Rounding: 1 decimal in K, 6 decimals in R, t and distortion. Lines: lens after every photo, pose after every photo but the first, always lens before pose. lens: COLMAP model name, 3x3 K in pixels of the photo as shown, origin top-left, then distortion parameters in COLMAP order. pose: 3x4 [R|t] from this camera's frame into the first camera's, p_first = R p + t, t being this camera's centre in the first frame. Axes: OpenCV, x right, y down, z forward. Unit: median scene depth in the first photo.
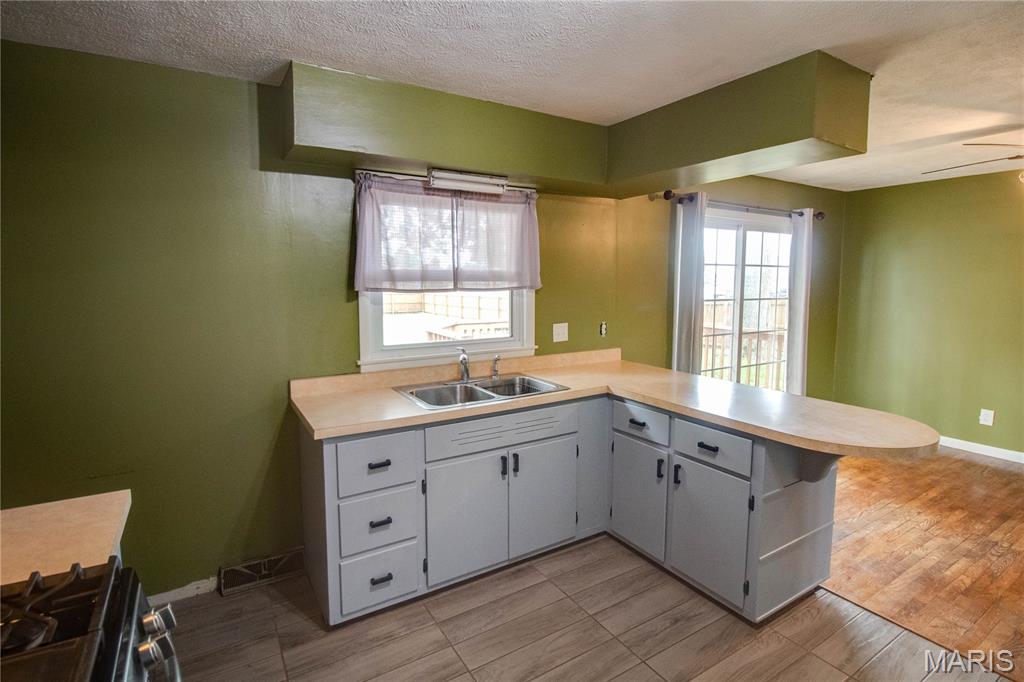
lens RADIAL K [[497.1, 0, 516.0], [0, 497.1, 329.6], [0, 0, 1]] dist [-0.005280, -0.010725]
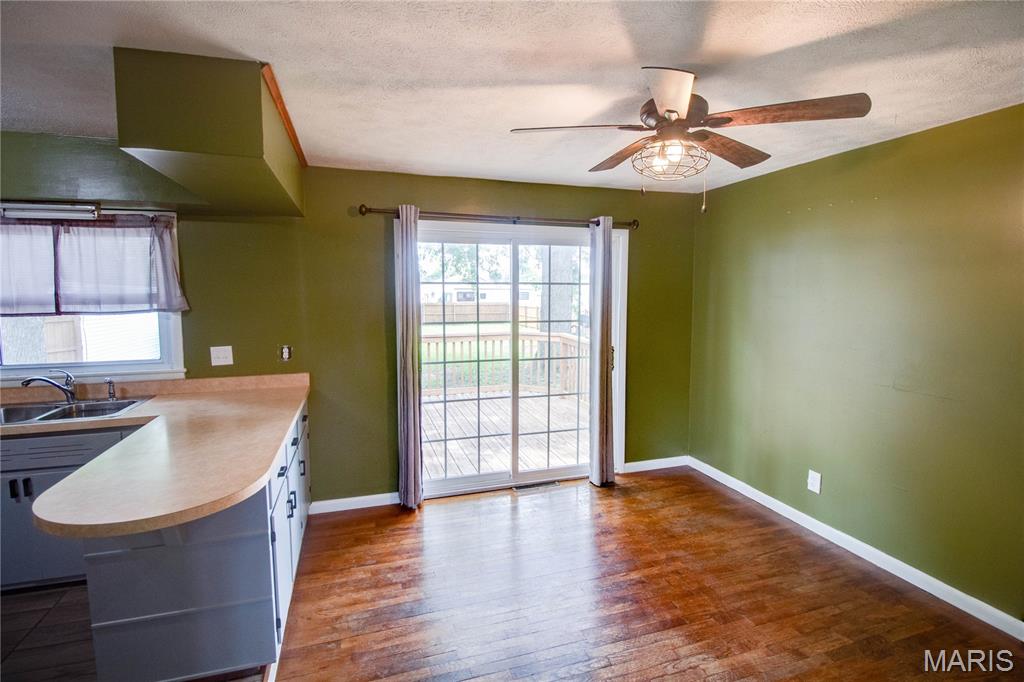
lens RADIAL K [[483.4, 0, 511.8], [0, 483.4, 333.0], [0, 0, 1]] dist [0.000613, -0.011185]
pose [[0.972883, 0.020201, -0.230414, 0.865518], [-0.022780, 0.999704, -0.008538, -0.044117], [0.230173, 0.013555, 0.973055, 0.206470]]
